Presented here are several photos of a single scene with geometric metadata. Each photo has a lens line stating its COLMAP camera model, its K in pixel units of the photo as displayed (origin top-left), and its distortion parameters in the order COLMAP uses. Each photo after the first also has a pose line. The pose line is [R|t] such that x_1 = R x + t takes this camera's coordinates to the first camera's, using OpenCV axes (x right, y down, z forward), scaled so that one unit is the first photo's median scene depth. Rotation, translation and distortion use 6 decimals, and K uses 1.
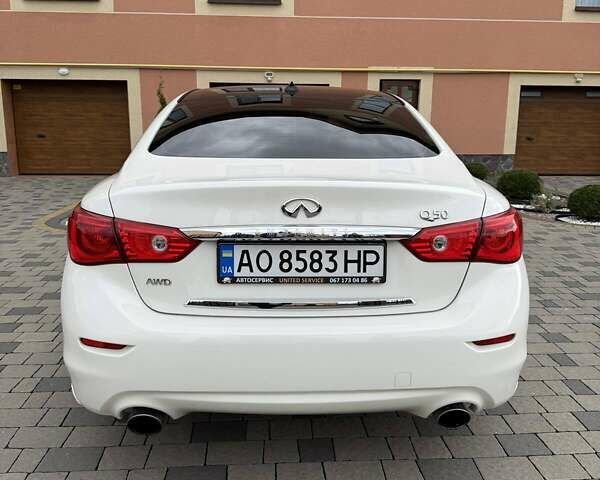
lens RADIAL K [[562.2, 0, 298.9], [0, 562.2, 241.1], [0, 0, 1]] dist [0.163088, -0.324280]
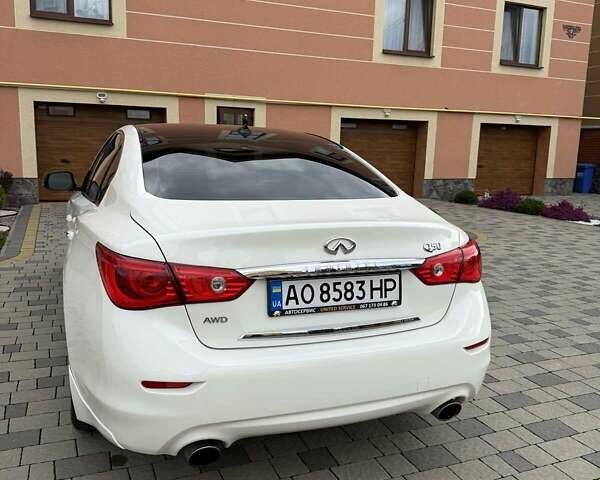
lens RADIAL K [[562.2, 0, 298.9], [0, 562.2, 241.1], [0, 0, 1]] dist [0.163088, -0.324280]
pose [[0.943029, -0.039851, 0.330316, -0.448031], [0.050932, 0.998390, -0.024956, -0.043343], [-0.328790, 0.040357, 0.943540, -0.073795]]
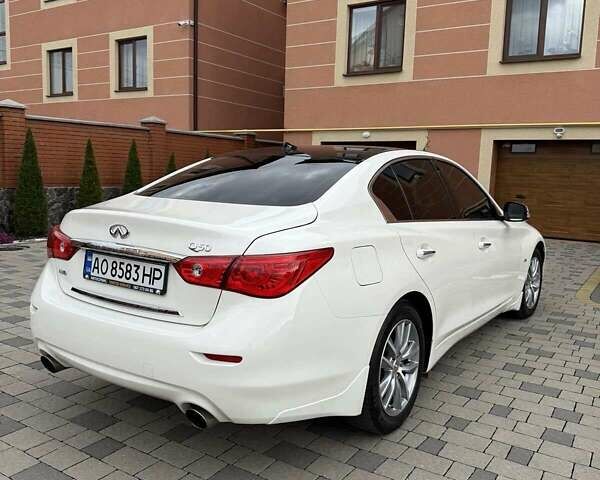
lens RADIAL K [[562.2, 0, 298.9], [0, 562.2, 241.1], [0, 0, 1]] dist [0.163088, -0.324280]
pose [[0.803275, 0.093311, -0.588254, 1.162527], [-0.149775, 0.987560, -0.047872, -0.032885], [0.576469, 0.126560, 0.807258, 0.114586]]
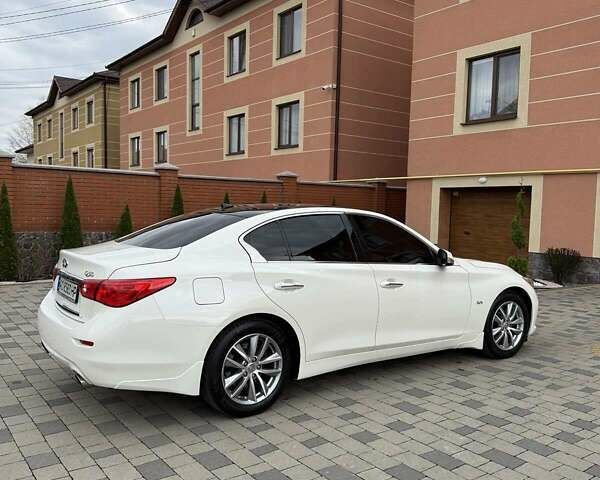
lens RADIAL K [[562.2, 0, 298.9], [0, 562.2, 241.1], [0, 0, 1]] dist [0.163088, -0.324280]
pose [[0.550897, 0.057145, -0.832615, 2.375888], [-0.193873, 0.979124, -0.061075, -0.184496], [0.811743, 0.195068, 0.550475, 0.479215]]
